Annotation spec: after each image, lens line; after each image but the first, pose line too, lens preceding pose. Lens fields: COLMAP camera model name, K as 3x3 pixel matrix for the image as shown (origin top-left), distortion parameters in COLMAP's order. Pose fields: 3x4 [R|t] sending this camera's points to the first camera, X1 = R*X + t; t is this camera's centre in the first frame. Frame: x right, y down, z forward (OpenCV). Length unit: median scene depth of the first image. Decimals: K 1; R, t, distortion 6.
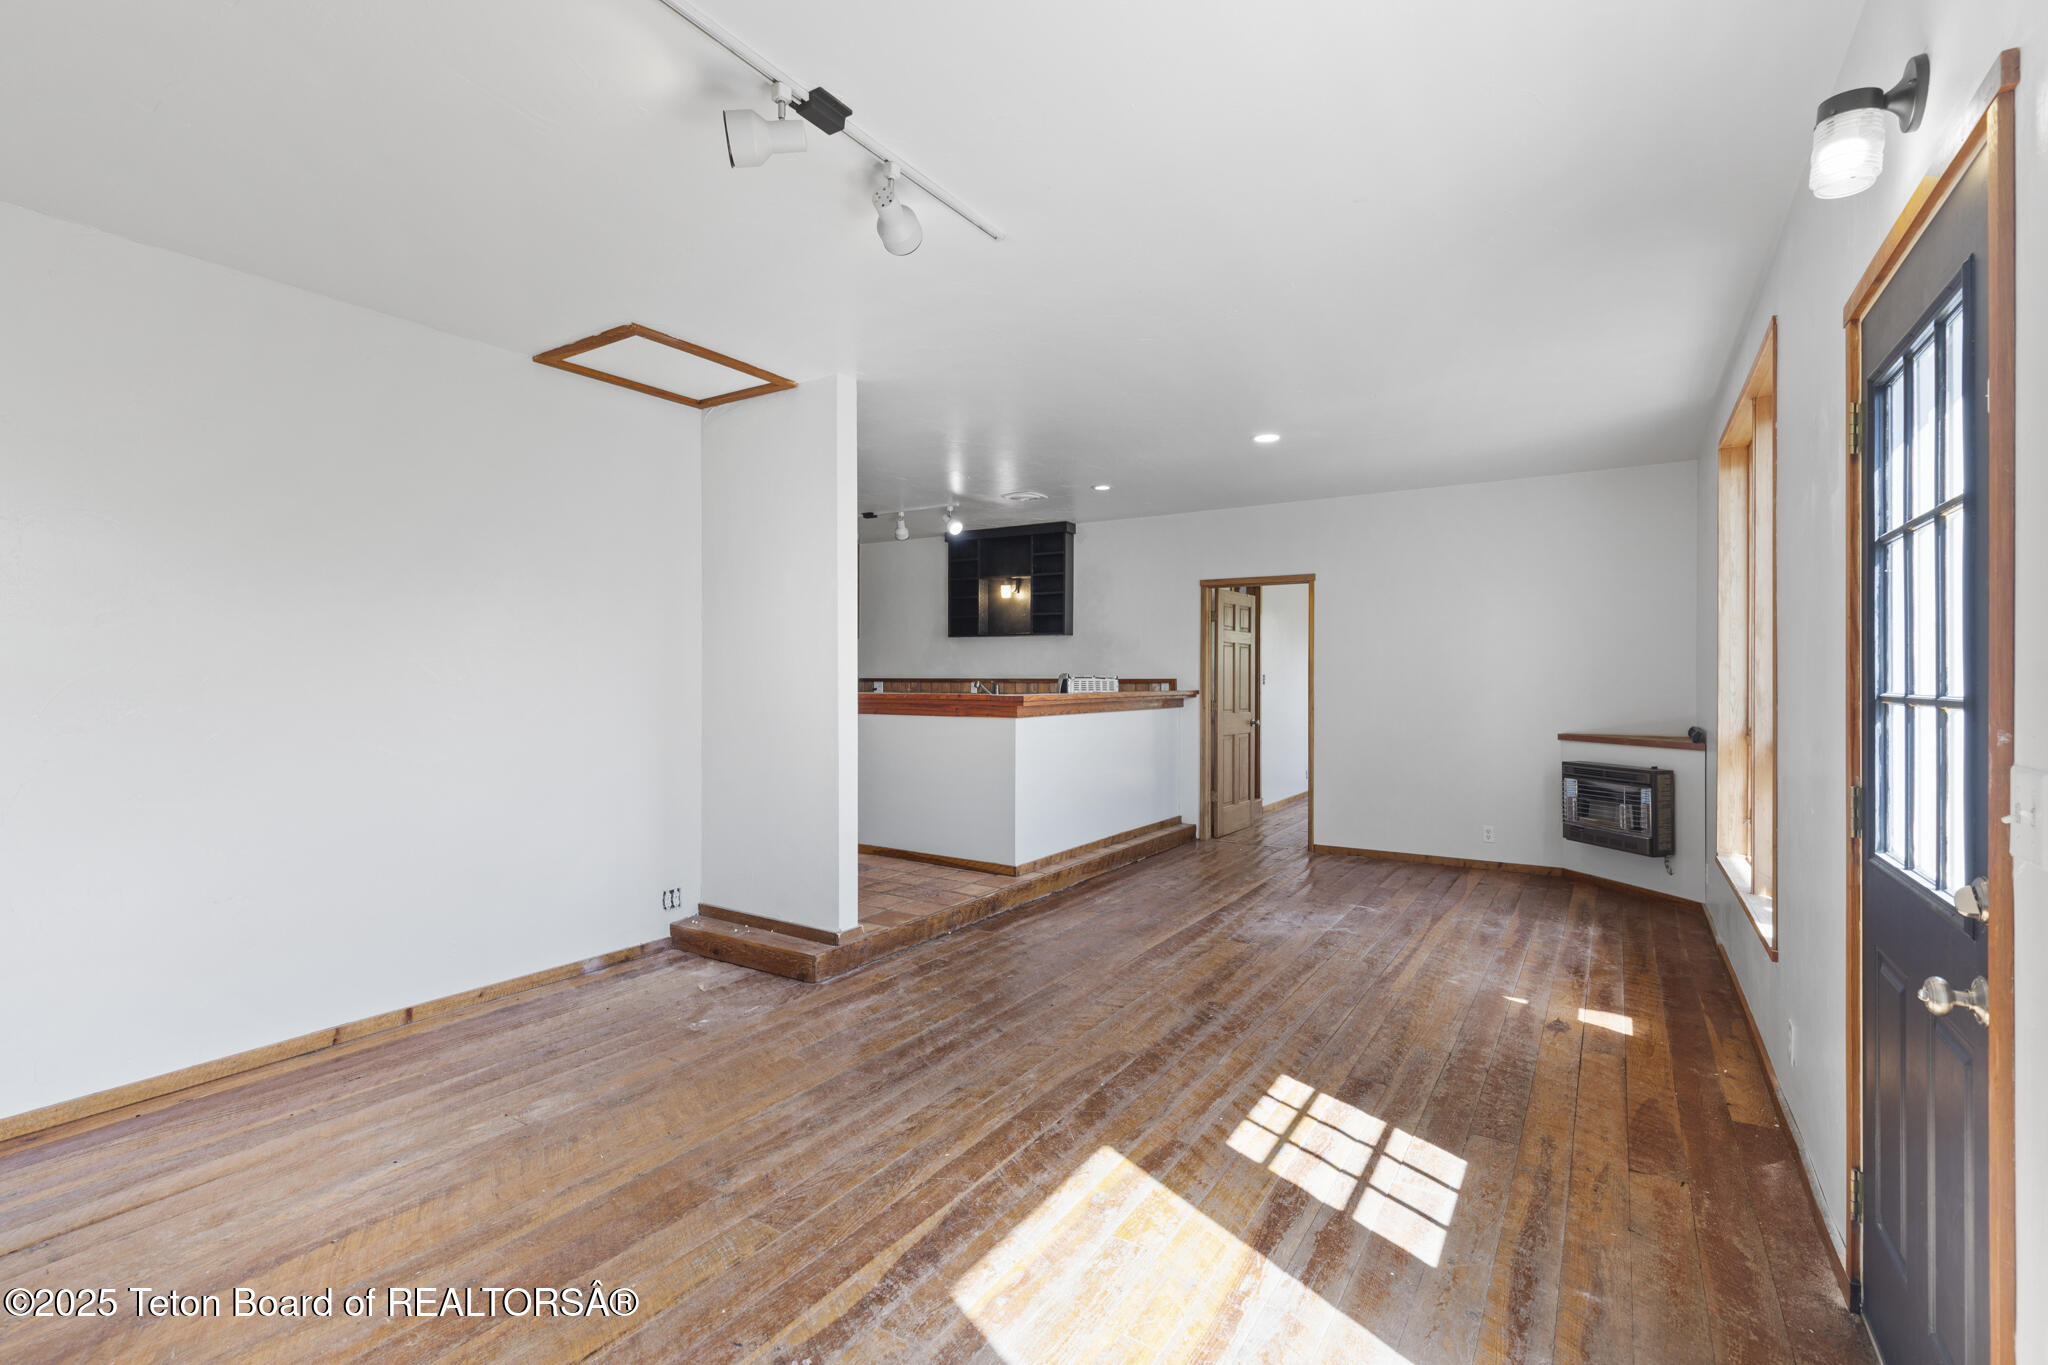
lens RADIAL K [[912.6, 0, 1028.8], [0, 912.6, 677.2], [0, 0, 1]] dist [0.003561, 0.000299]
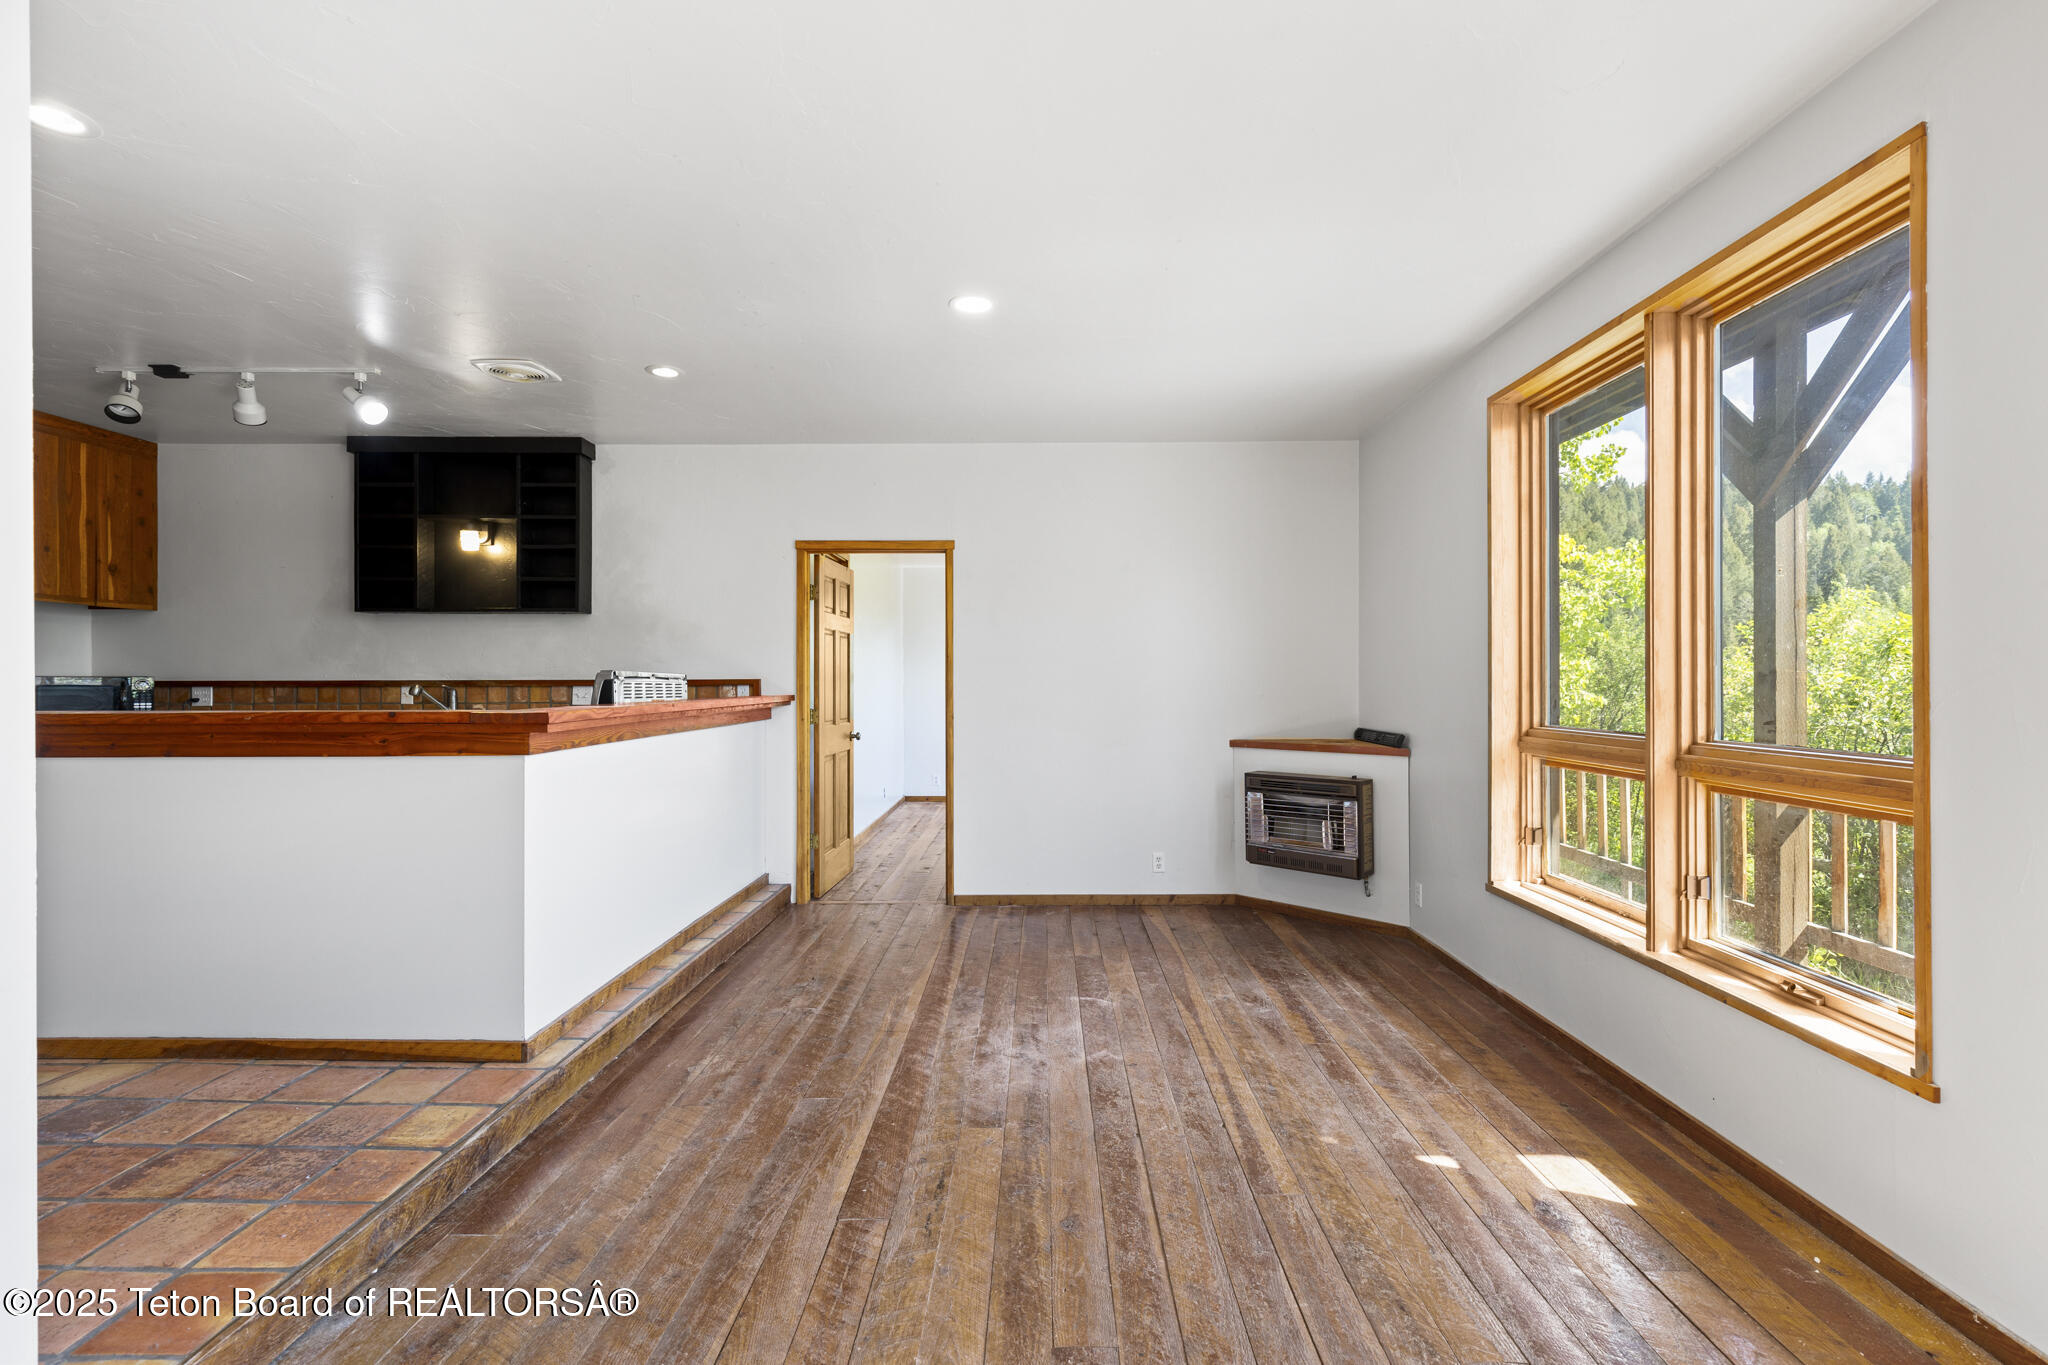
lens RADIAL K [[912.6, 0, 1028.8], [0, 912.6, 677.2], [0, 0, 1]] dist [0.003561, 0.000299]
pose [[0.850954, -0.003168, 0.525231, -0.036507], [0.004089, 0.999991, -0.000593, 0.001696], [-0.525225, 0.002652, 0.850959, 0.343321]]
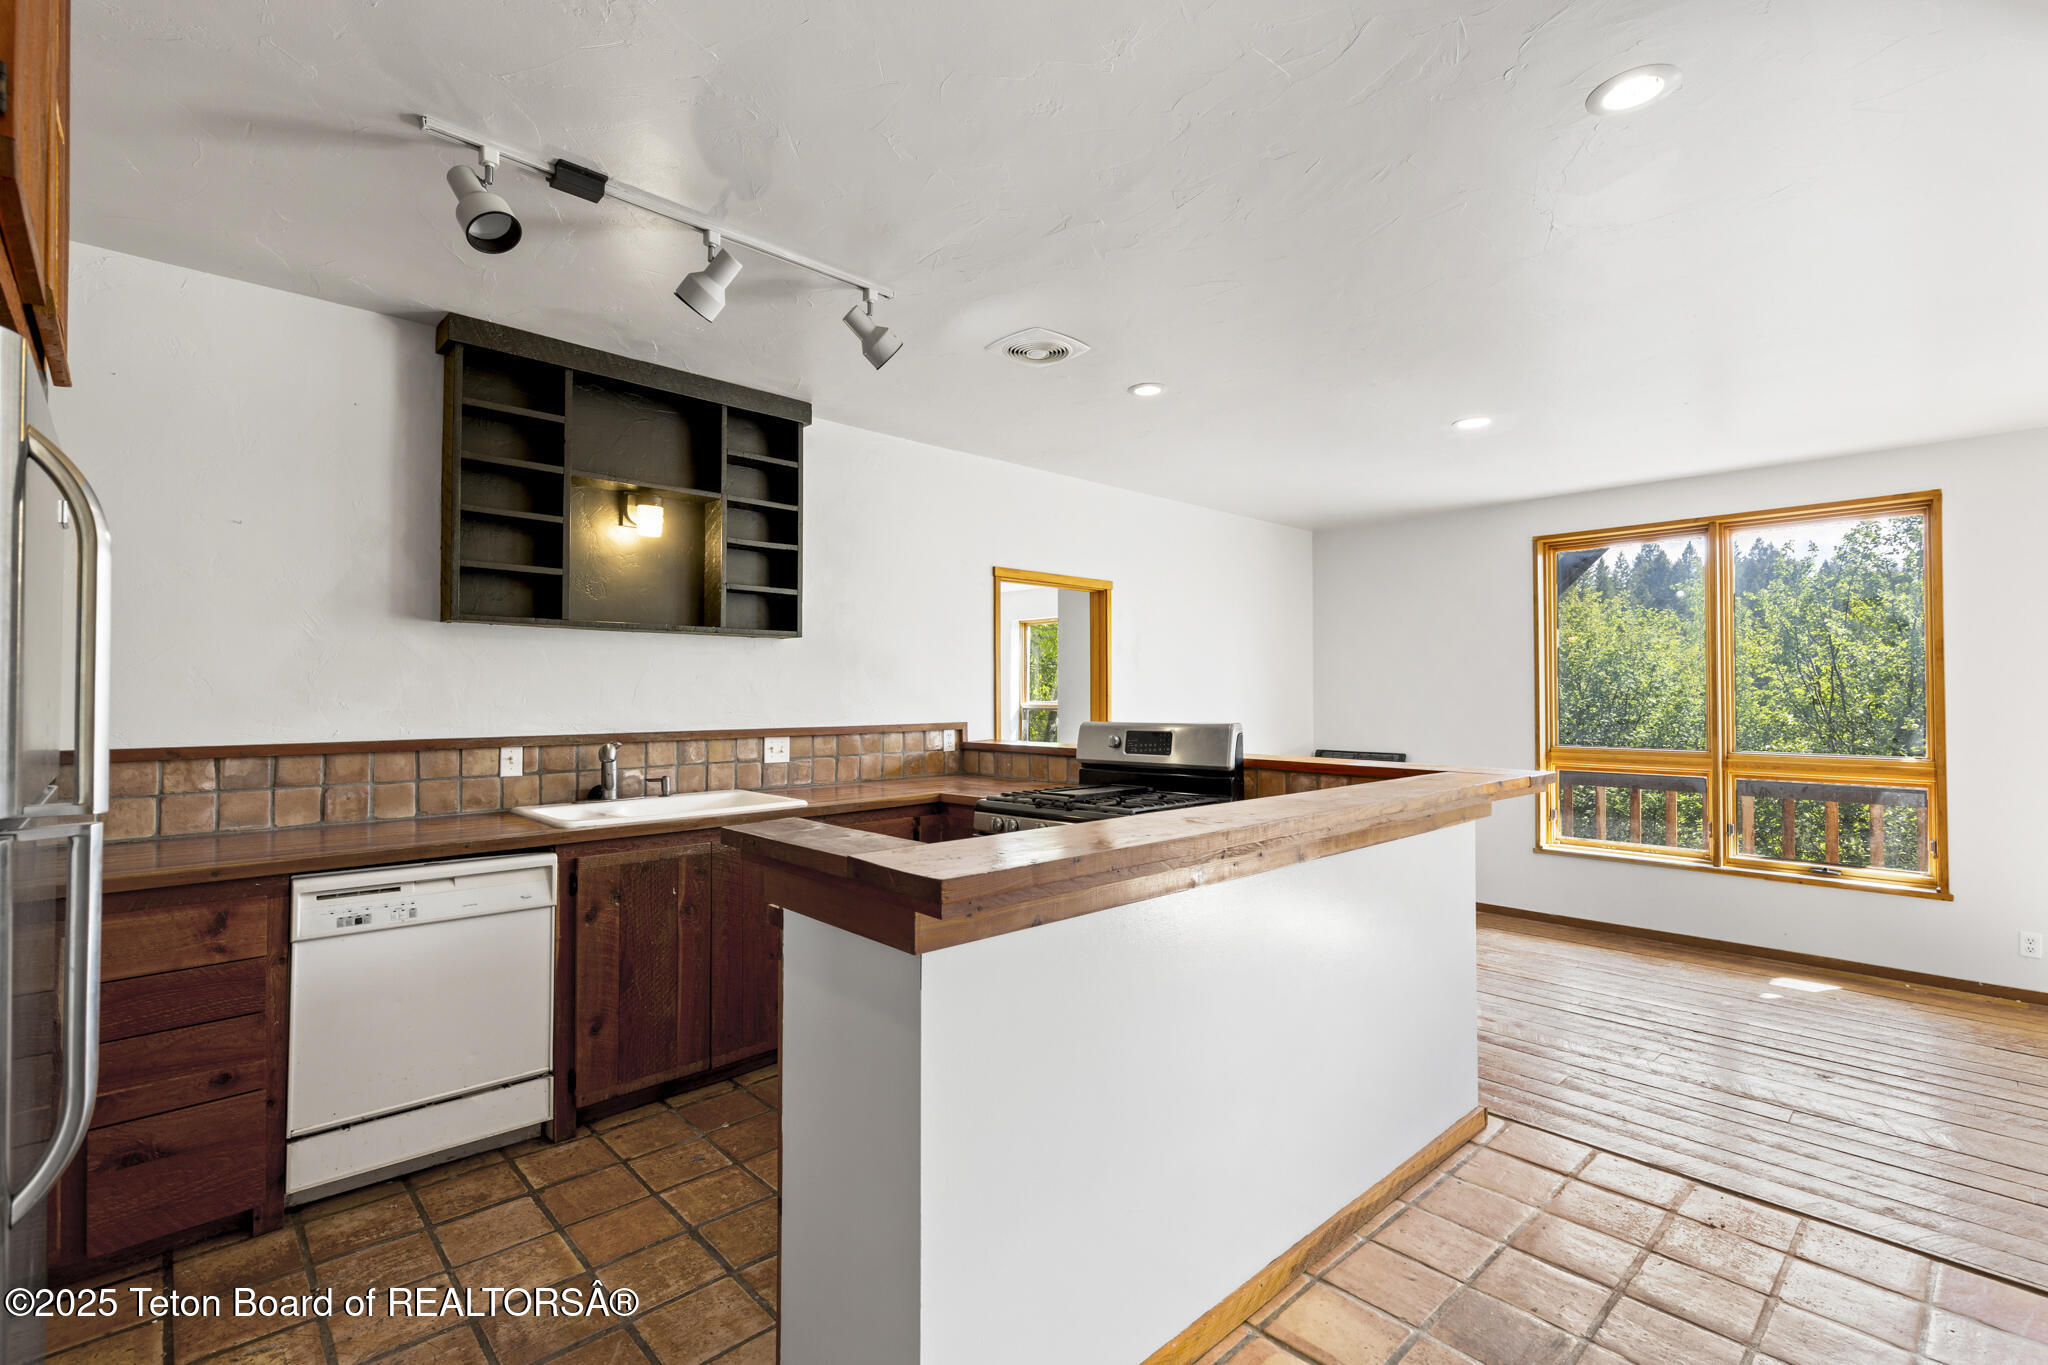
lens RADIAL K [[918.9, 0, 1028.4], [0, 918.9, 678.2], [0, 0, 1]] dist [0.004314, 0.000058]
pose [[0.249287, 0.009698, 0.968381, -0.489546], [0.000916, 0.999947, -0.010250, -0.024520], [-0.968429, 0.003443, 0.249265, 0.938490]]
